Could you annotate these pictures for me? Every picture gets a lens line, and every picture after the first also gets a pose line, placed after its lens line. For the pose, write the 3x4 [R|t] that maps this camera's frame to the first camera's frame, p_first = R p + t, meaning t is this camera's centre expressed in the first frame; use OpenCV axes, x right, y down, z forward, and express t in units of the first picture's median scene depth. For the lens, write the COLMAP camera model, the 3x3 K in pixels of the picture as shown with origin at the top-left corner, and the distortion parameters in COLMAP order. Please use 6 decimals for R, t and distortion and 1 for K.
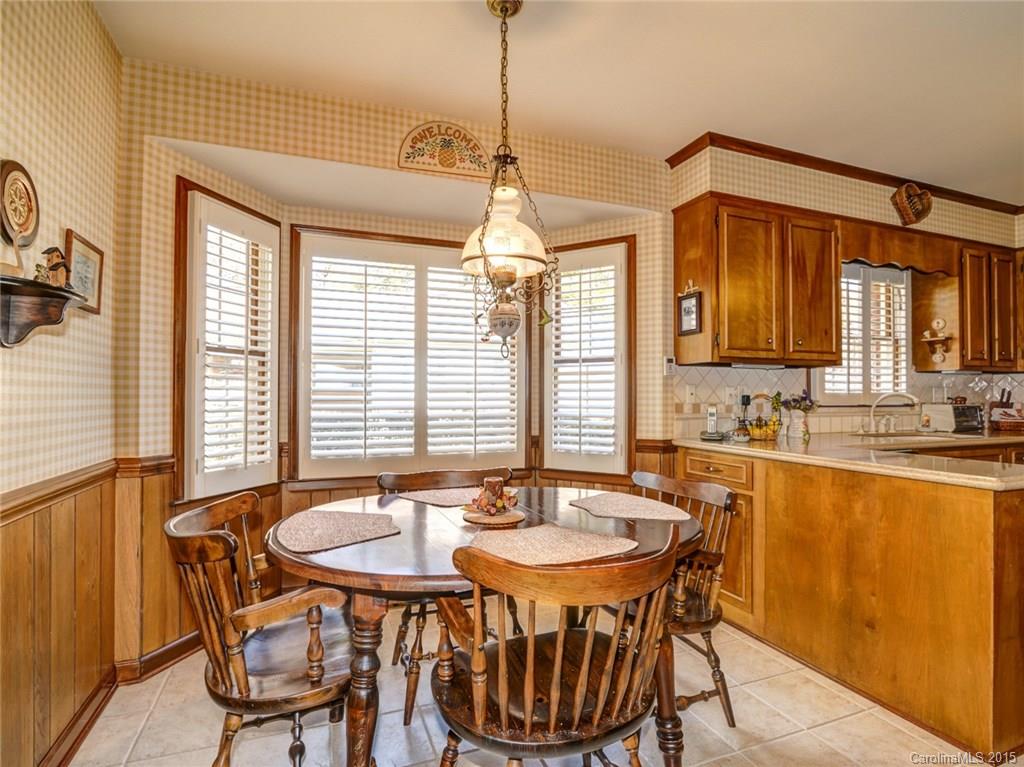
lens RADIAL K [[539.5, 0, 512.0], [0, 539.5, 383.5], [0, 0, 1]] dist [-0.004302, -0.000977]
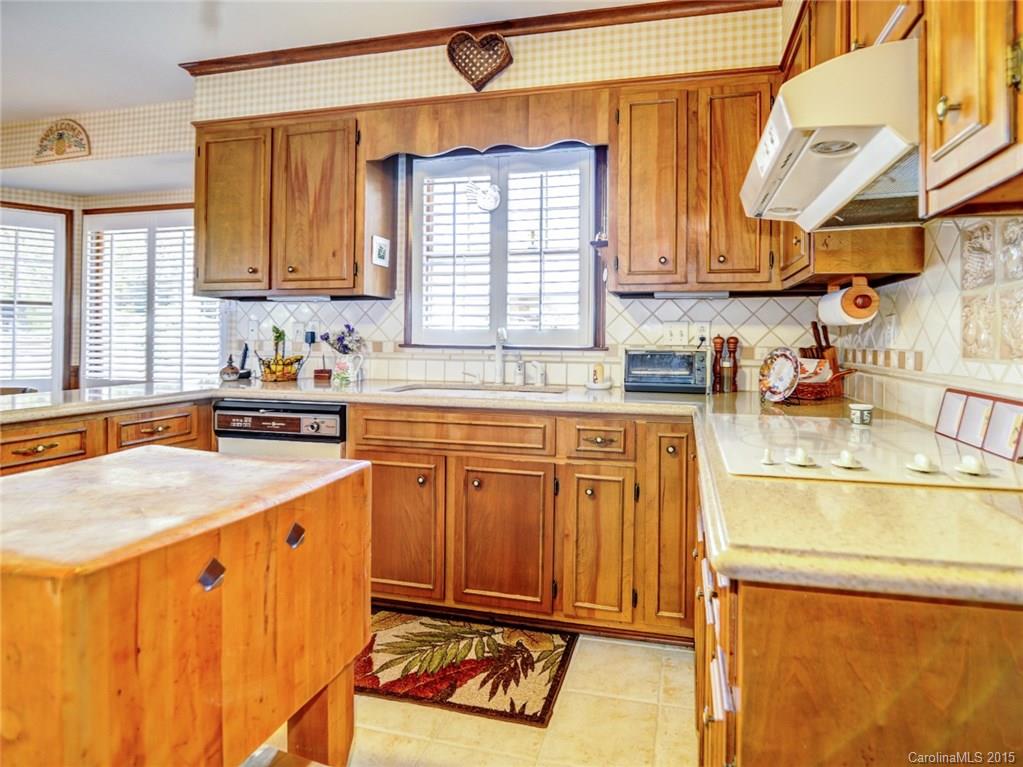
lens RADIAL K [[525.0, 0, 511.6], [0, 525.0, 328.6], [0, 0, 1]] dist [-0.003969, -0.000703]
pose [[0.817955, -0.003190, -0.575273, 1.285412], [0.003708, 0.999993, -0.000273, 0.020029], [0.575270, -0.001910, 0.817961, 0.509855]]
